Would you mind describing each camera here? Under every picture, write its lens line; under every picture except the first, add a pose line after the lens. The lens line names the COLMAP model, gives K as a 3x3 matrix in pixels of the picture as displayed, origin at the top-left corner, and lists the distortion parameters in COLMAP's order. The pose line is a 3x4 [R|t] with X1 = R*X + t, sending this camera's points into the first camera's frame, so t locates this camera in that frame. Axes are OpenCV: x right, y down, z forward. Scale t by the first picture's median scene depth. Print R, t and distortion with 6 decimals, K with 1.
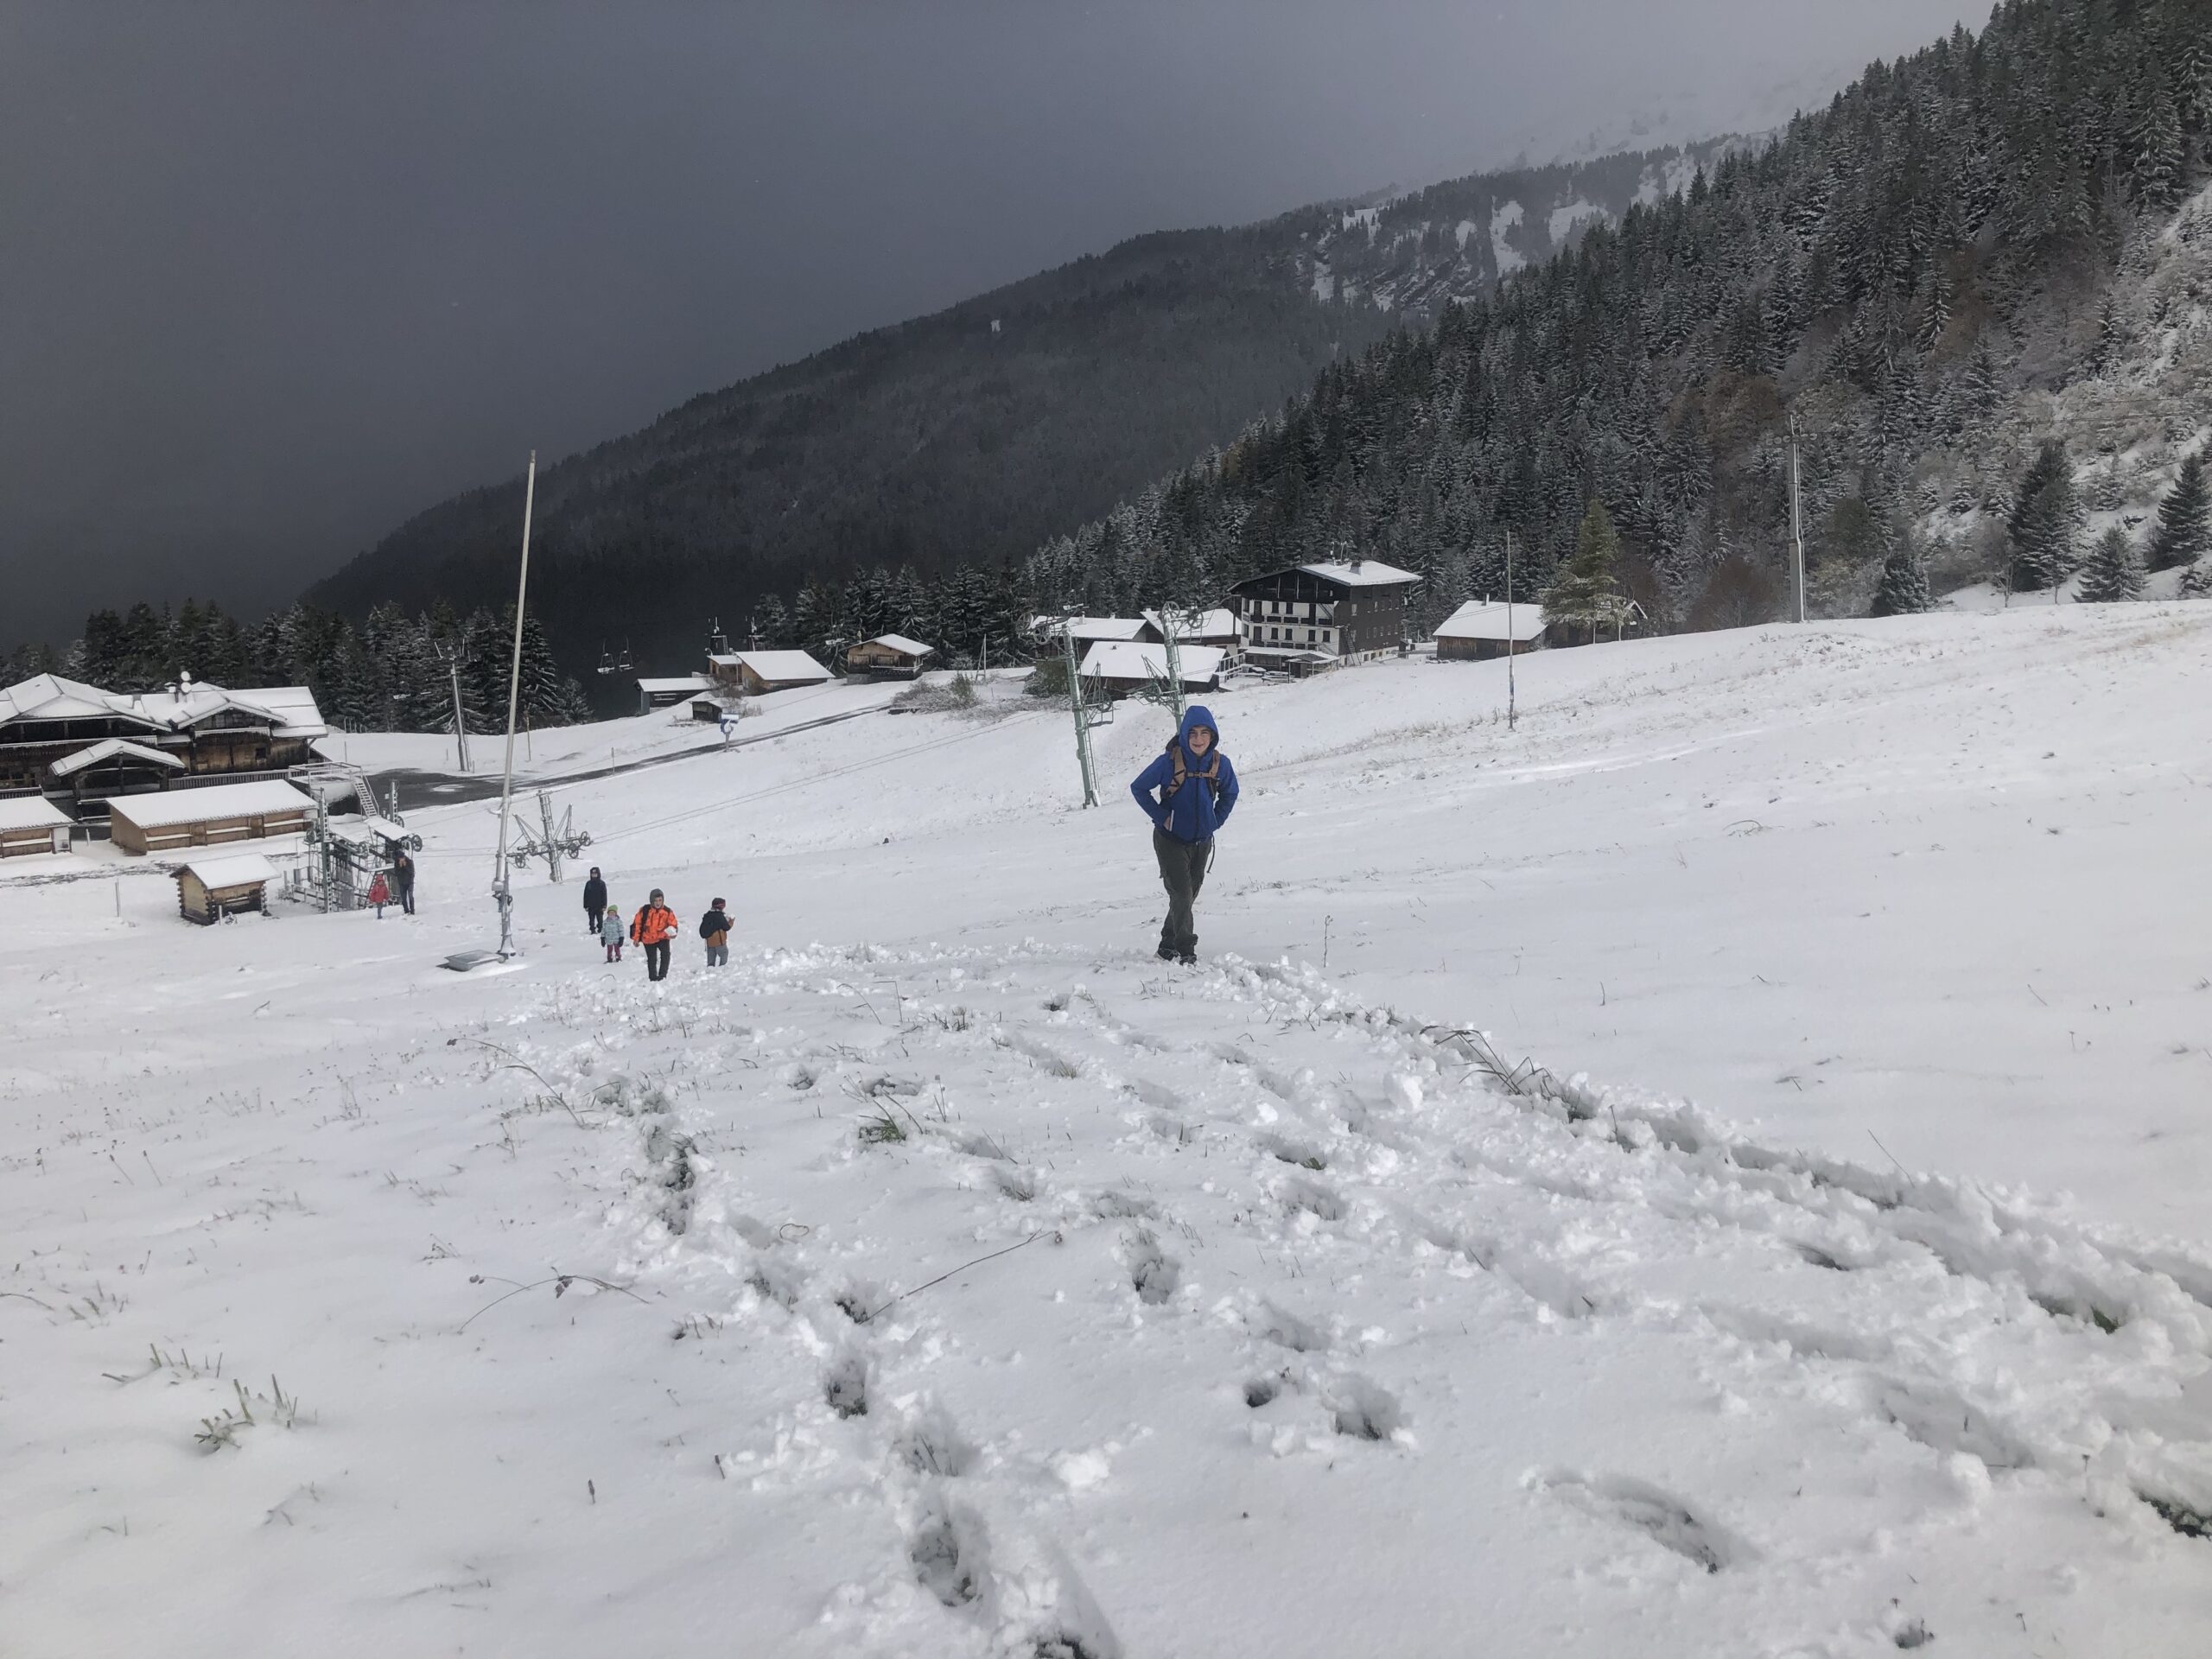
lens RADIAL K [[1821.3, 0, 1103.6], [0, 1821.3, 821.5], [0, 0, 1]] dist [0.034266, -0.033543]
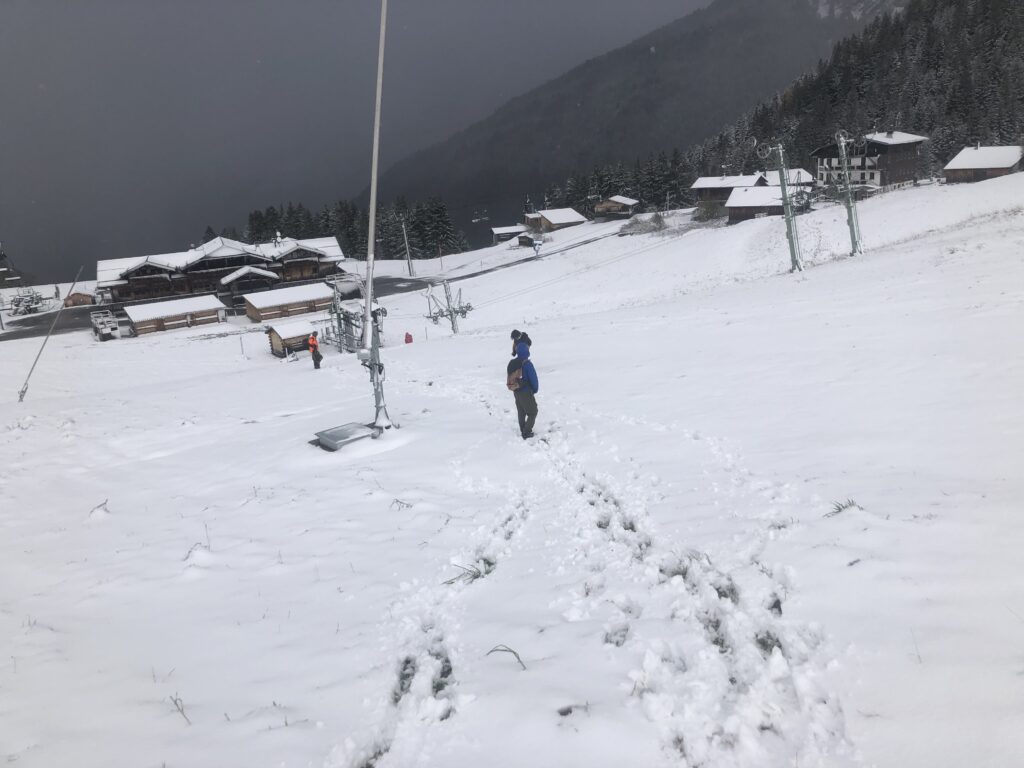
lens RADIAL K [[843.1, 0, 507.8], [0, 843.1, 375.0], [0, 0, 1]] dist [0.034266, -0.033543]
pose [[0.972559, -0.016084, -0.232102, -0.024151], [0.037813, 0.995271, 0.089477, 0.001705], [0.229565, -0.095798, 0.968567, 0.087729]]
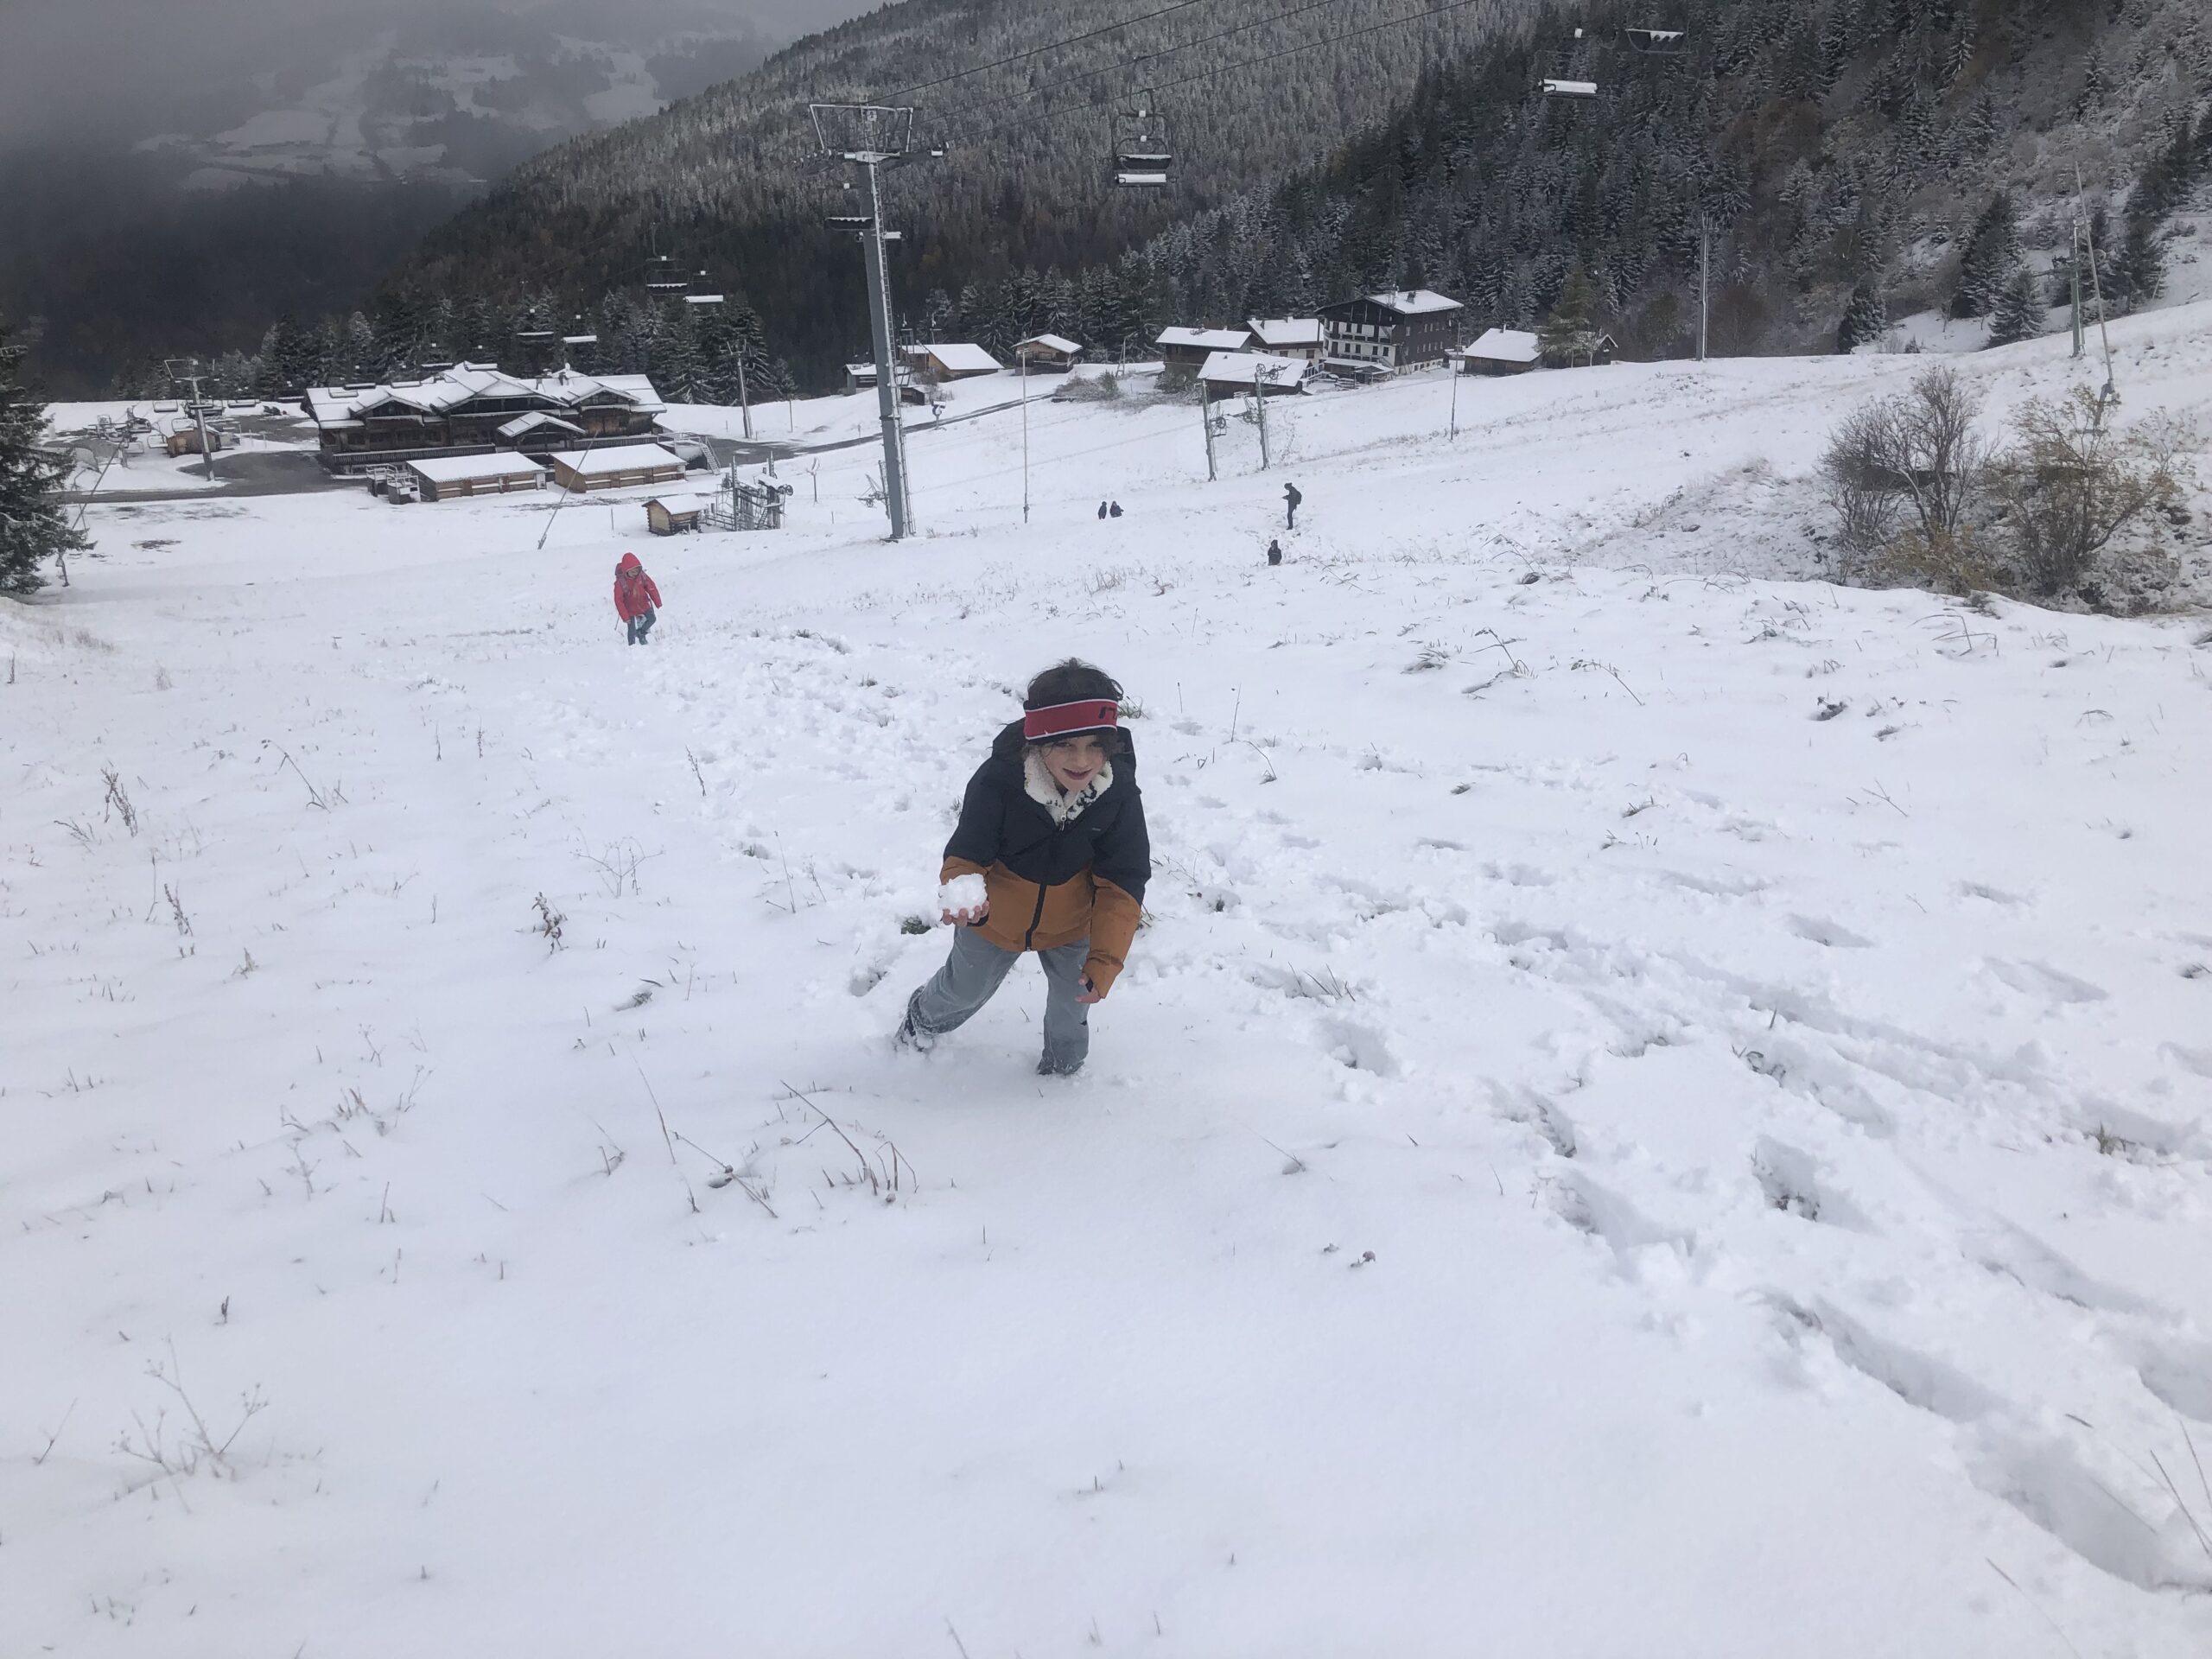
lens RADIAL K [[1821.3, 0, 1125.2], [0, 1821.3, 831.2], [0, 0, 1]] dist [0.034266, -0.033543]
pose [[0.998795, 0.033053, -0.036273, -0.006454], [-0.025843, 0.982627, 0.183784, 0.001987], [0.041717, -0.182625, 0.982297, -0.296912]]
